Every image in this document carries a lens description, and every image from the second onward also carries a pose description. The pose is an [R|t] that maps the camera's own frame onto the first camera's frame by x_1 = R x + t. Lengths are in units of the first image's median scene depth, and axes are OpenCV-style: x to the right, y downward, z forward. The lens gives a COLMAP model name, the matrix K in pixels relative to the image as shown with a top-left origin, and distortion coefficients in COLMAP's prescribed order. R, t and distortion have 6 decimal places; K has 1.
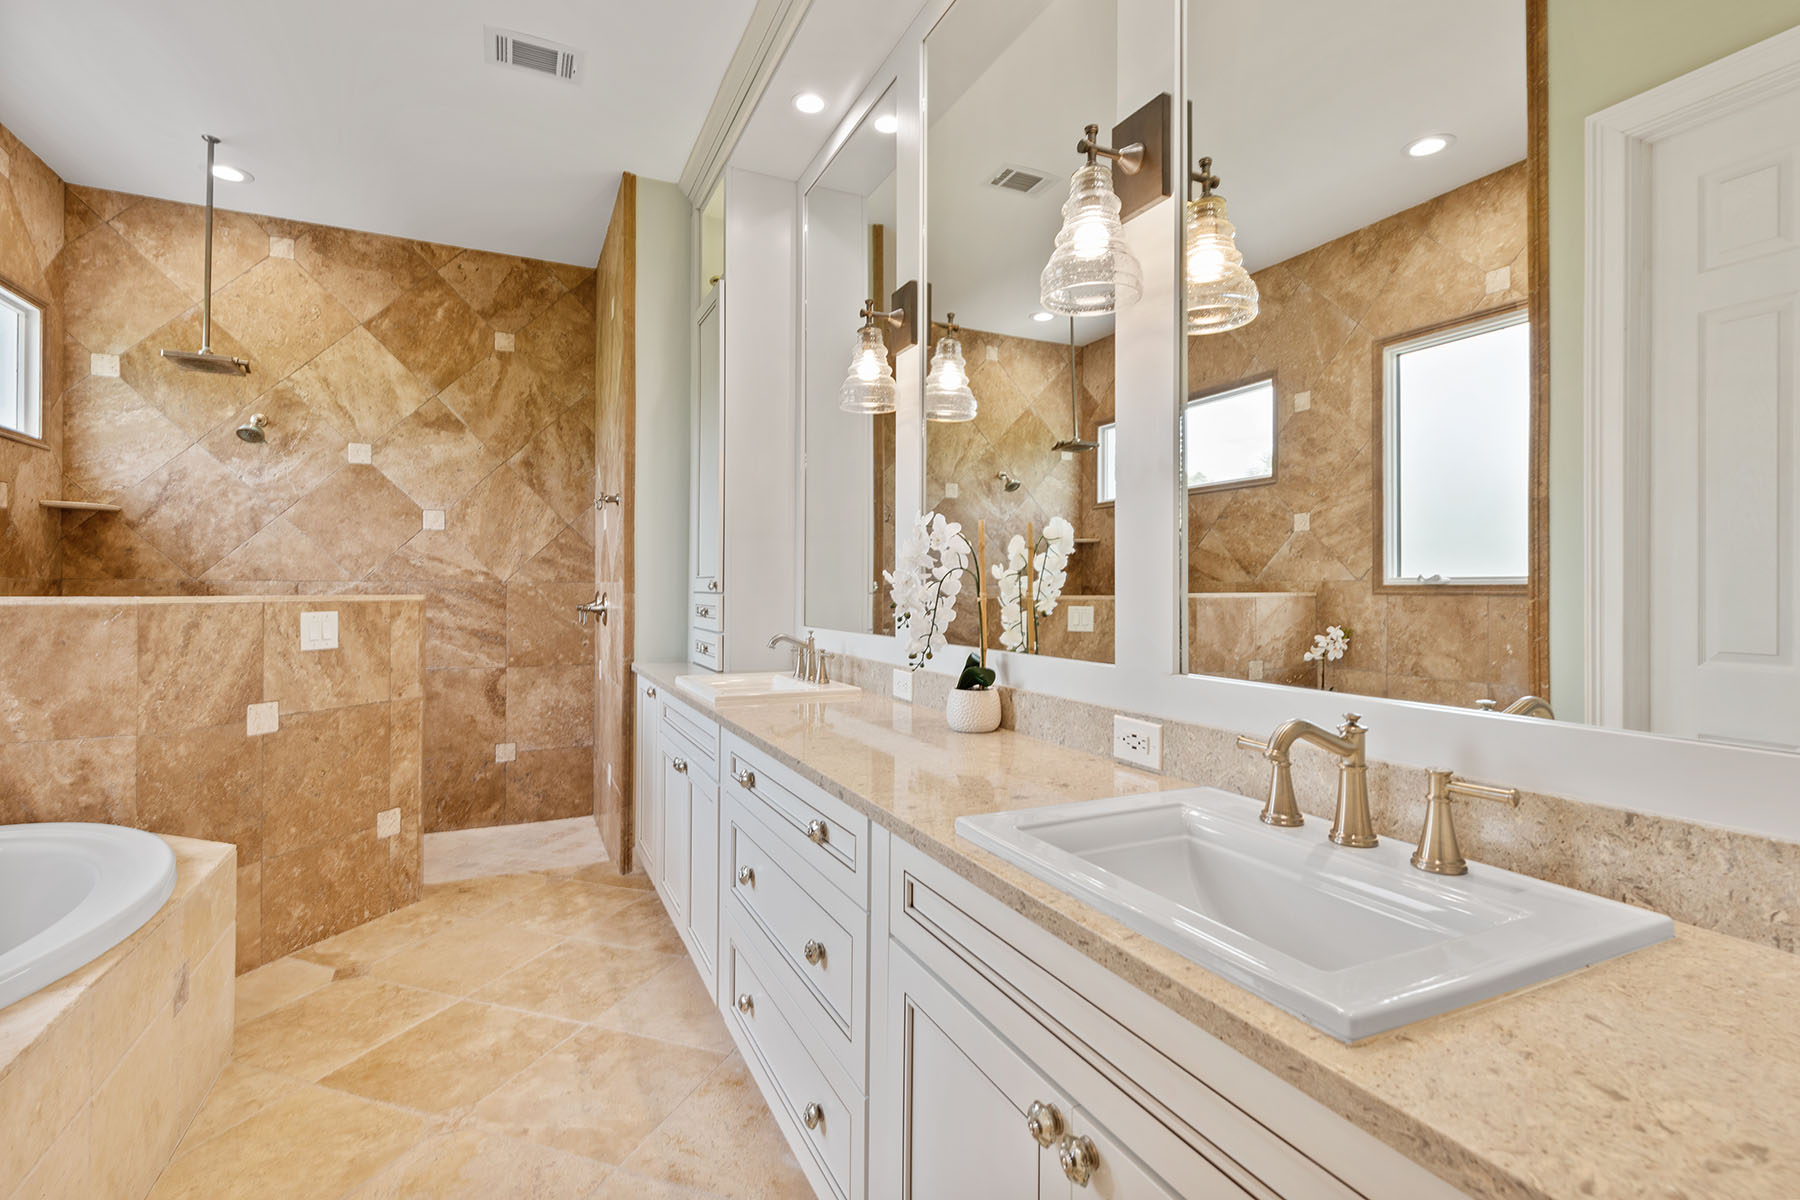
lens RADIAL K [[850.7, 0, 911.0], [0, 850.7, 586.4], [0, 0, 1]] dist [0.014853, -0.003588]
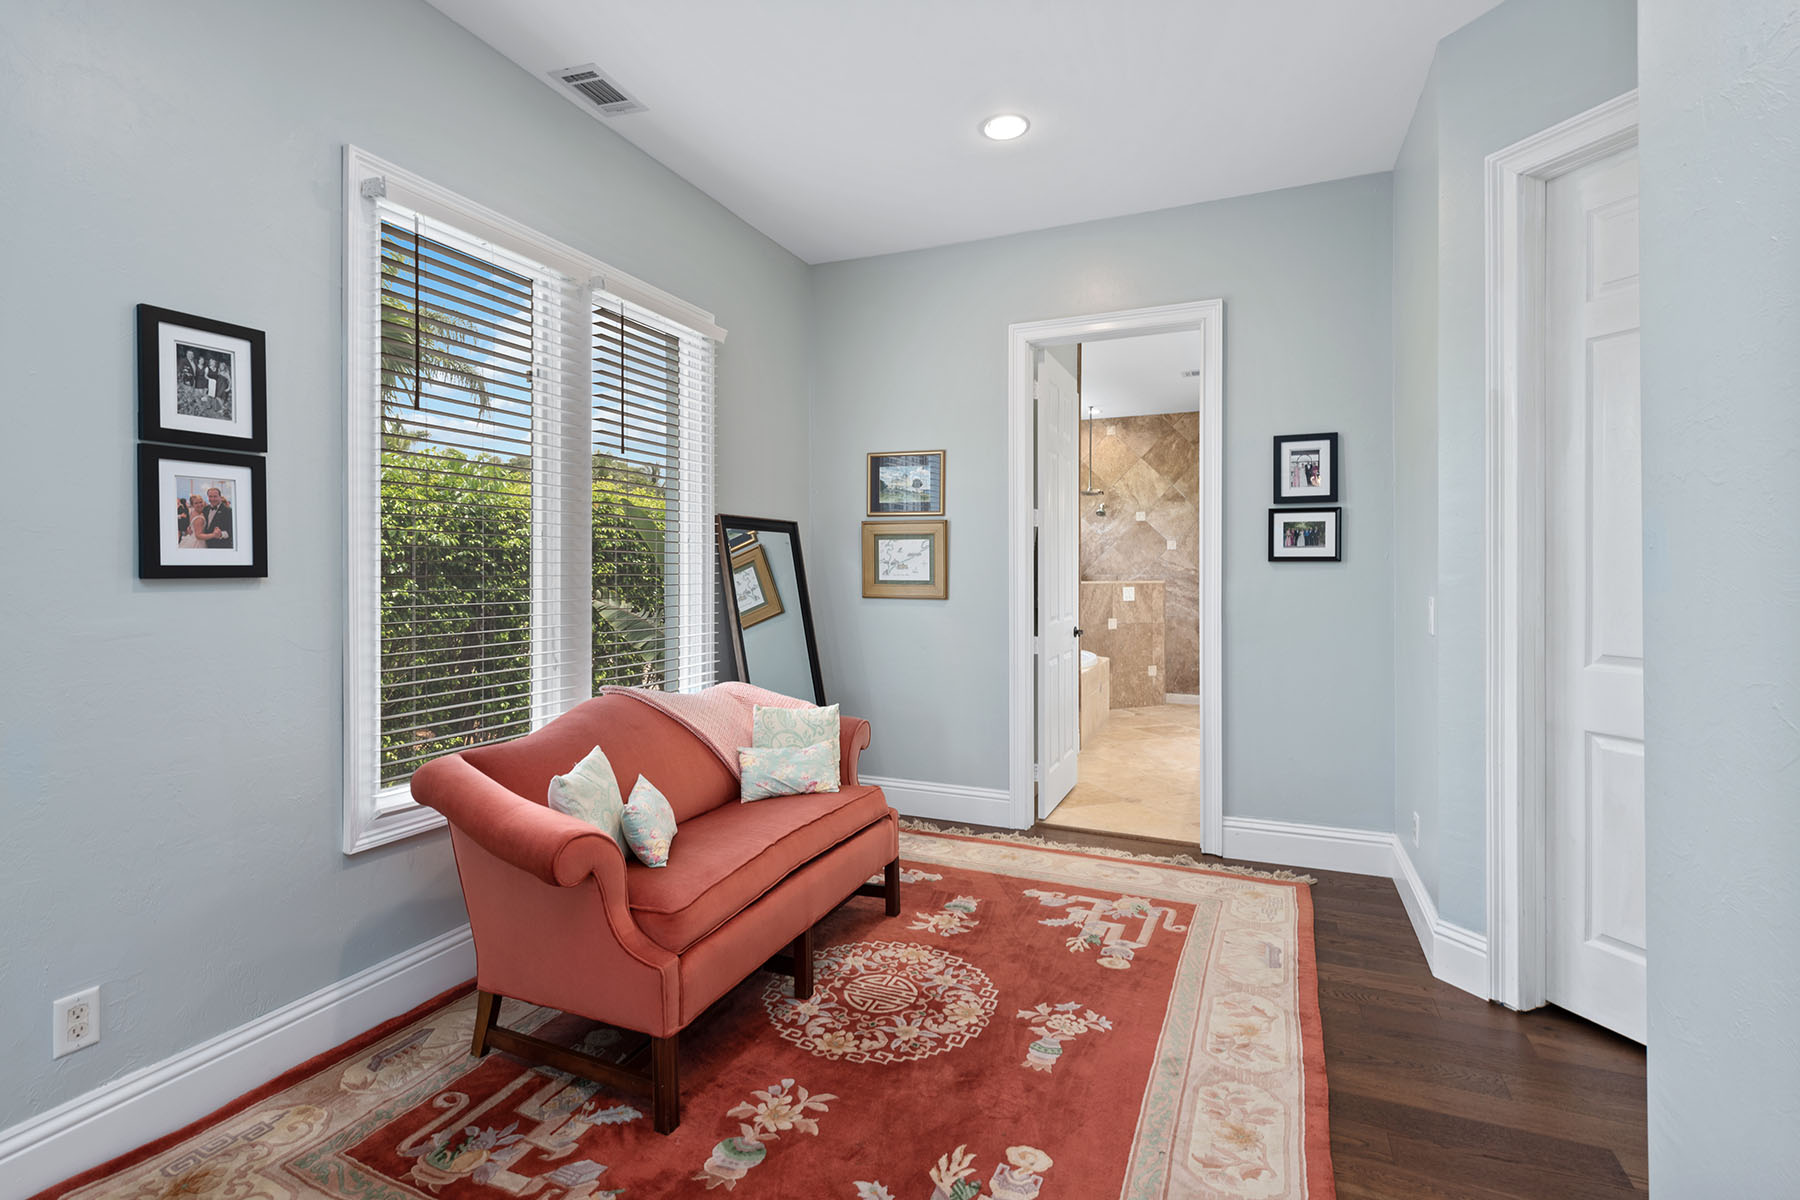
lens RADIAL K [[850.7, 0, 881.6], [0, 850.7, 574.0], [0, 0, 1]] dist [0.014853, -0.003588]
pose [[0.647508, -0.004685, -0.762044, 0.612973], [0.008531, 0.999963, 0.001100, -0.015070], [0.762011, -0.007213, 0.647524, -0.958562]]
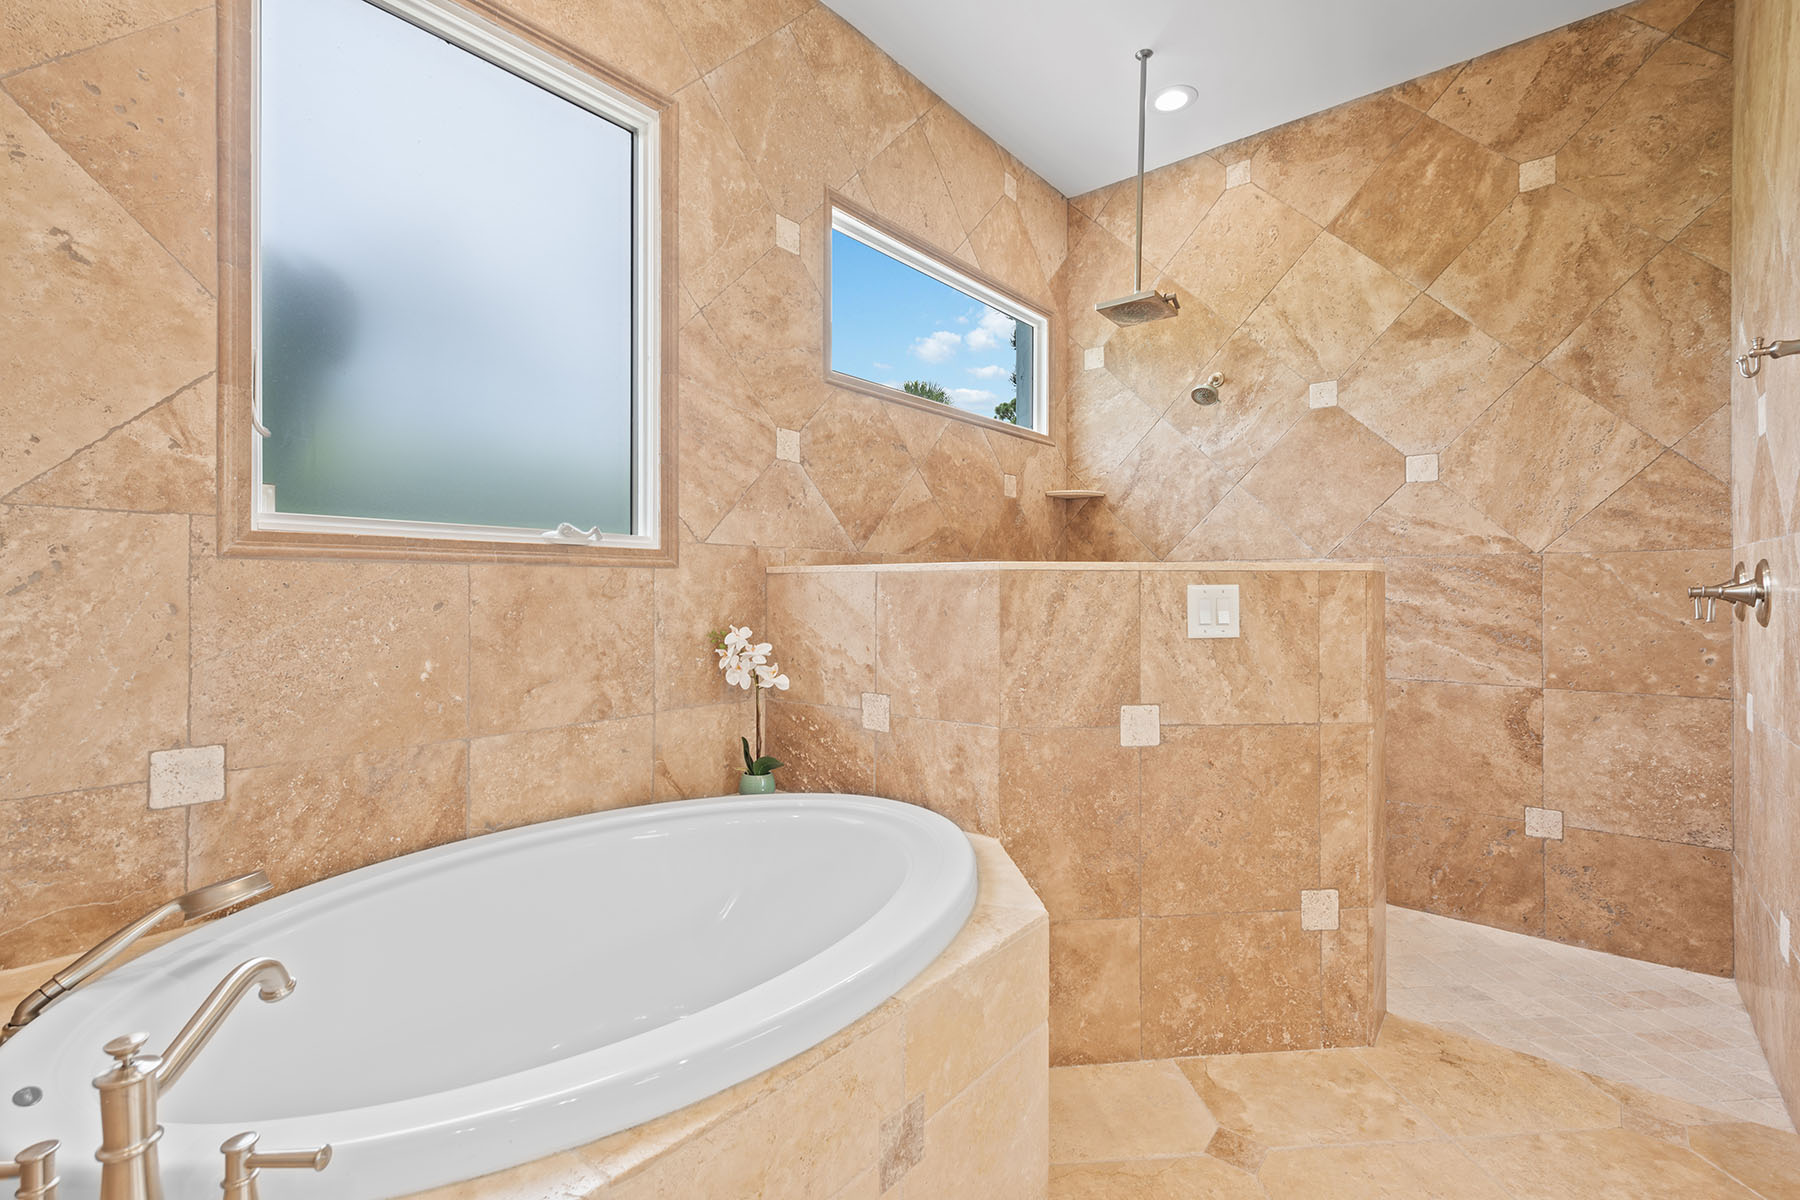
lens RADIAL K [[811.1, 0, 881.5], [0, 811.1, 588.6], [0, 0, 1]] dist [0.012063, -0.003974]
pose [[0.409226, -0.006753, -0.912408, -0.135182], [0.004004, 0.999976, -0.005605, 0.025341], [0.912424, -0.001360, 0.409244, 0.336134]]
